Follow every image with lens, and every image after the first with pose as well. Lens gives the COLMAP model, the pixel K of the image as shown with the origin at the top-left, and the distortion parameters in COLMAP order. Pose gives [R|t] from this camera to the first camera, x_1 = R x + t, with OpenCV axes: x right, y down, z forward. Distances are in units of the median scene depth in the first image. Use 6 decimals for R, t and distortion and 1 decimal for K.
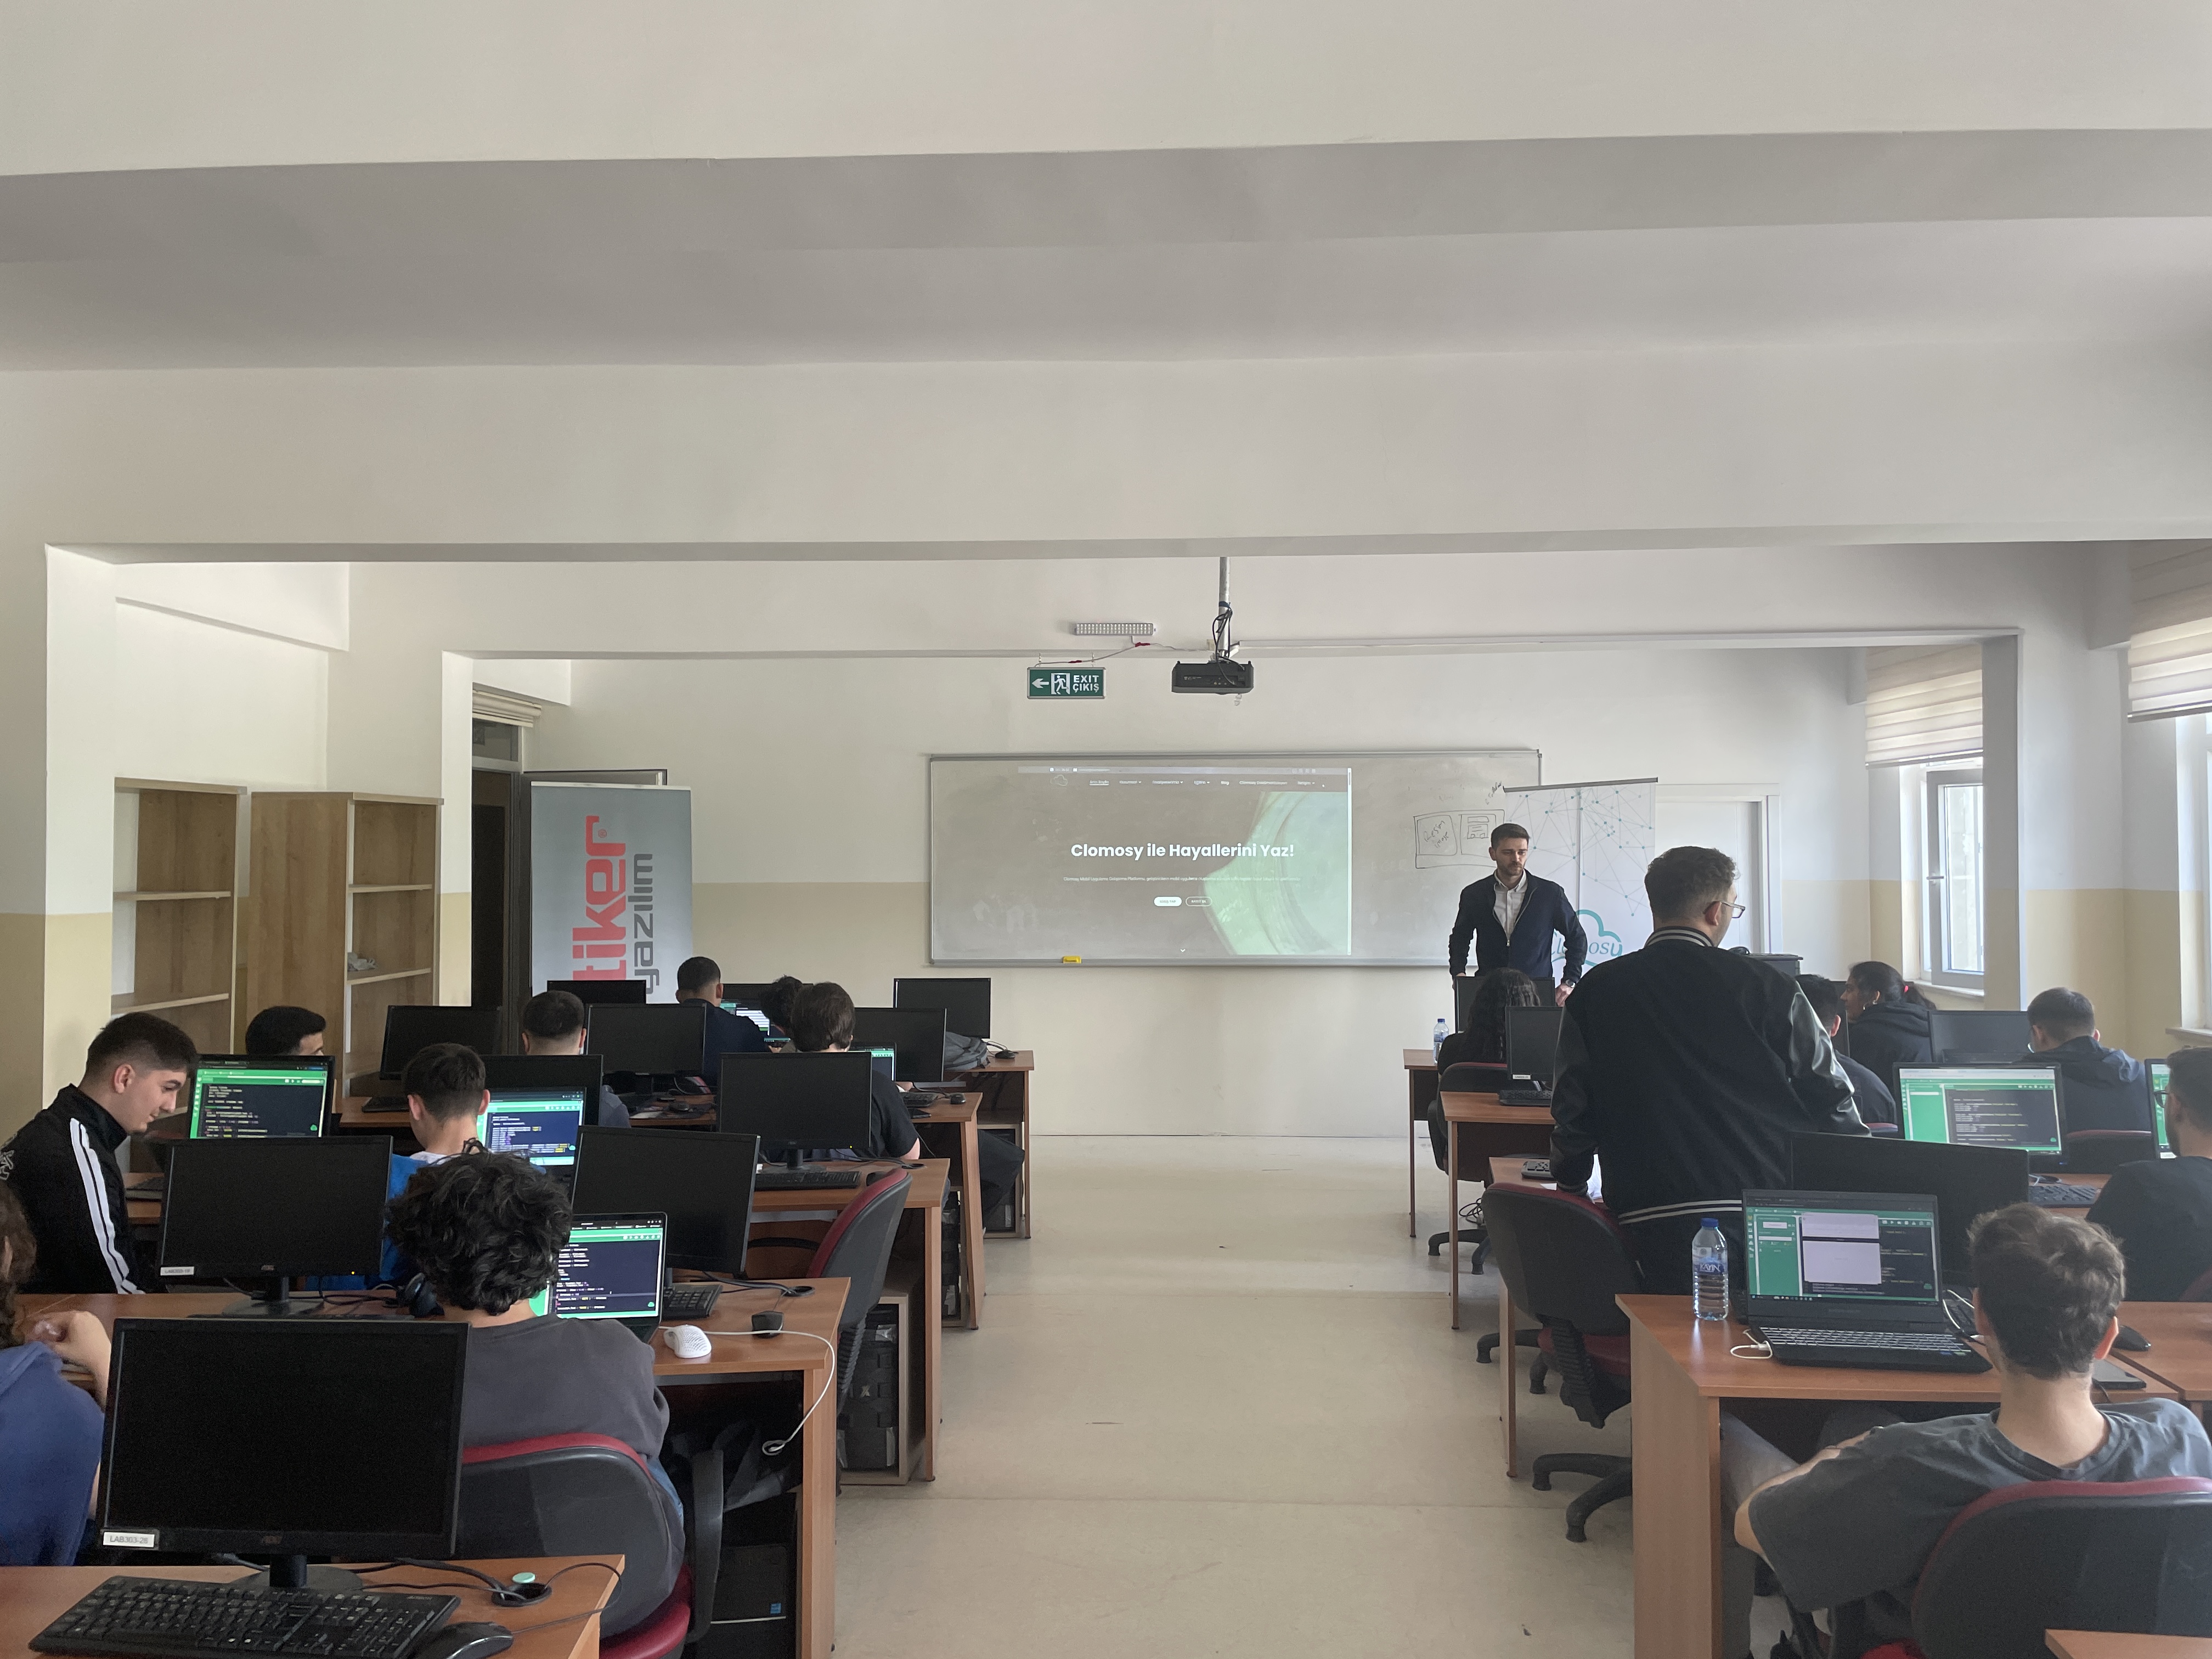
lens RADIAL K [[1667.6, 0, 1107.0], [0, 1667.6, 818.4], [0, 0, 1]] dist [0.077238, -0.094448]
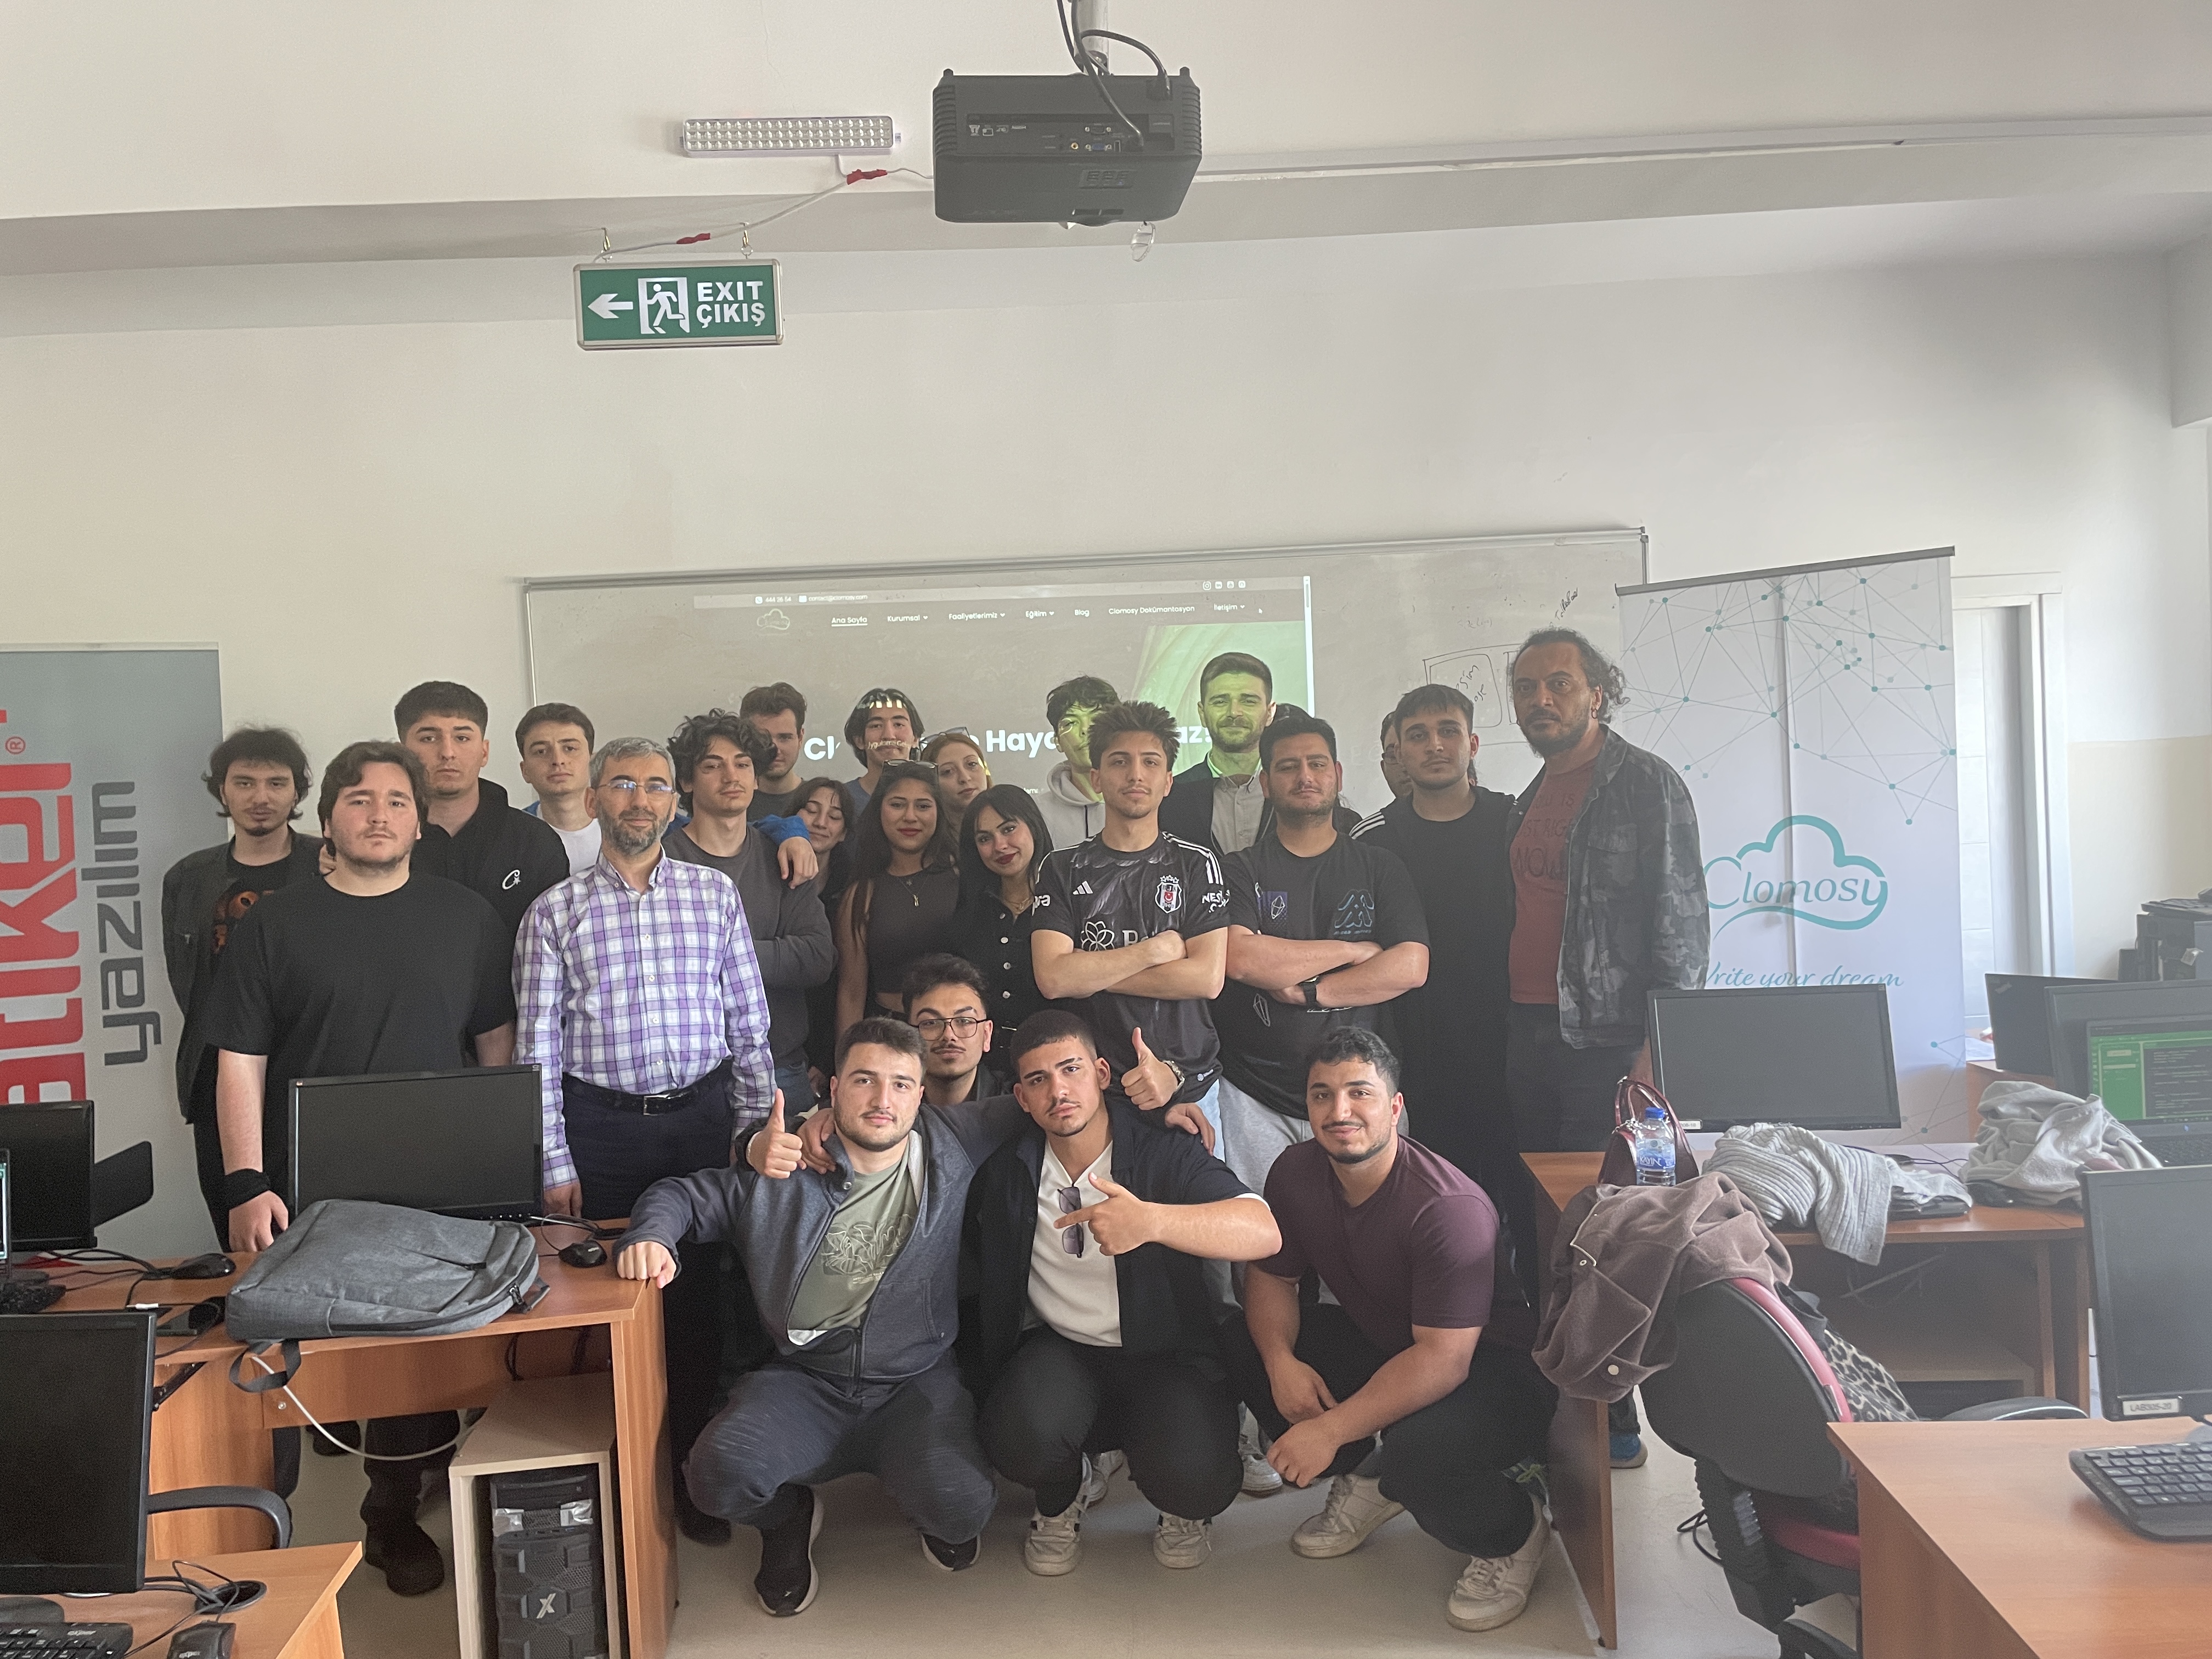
lens RADIAL K [[1667.6, 0, 1104.9], [0, 1667.6, 825.8], [0, 0, 1]] dist [0.077238, -0.094448]
pose [[0.994431, -0.048605, 0.093510, 0.031236], [0.042979, 0.997196, 0.061263, 0.019665], [-0.096226, -0.056903, 0.993732, 0.594393]]
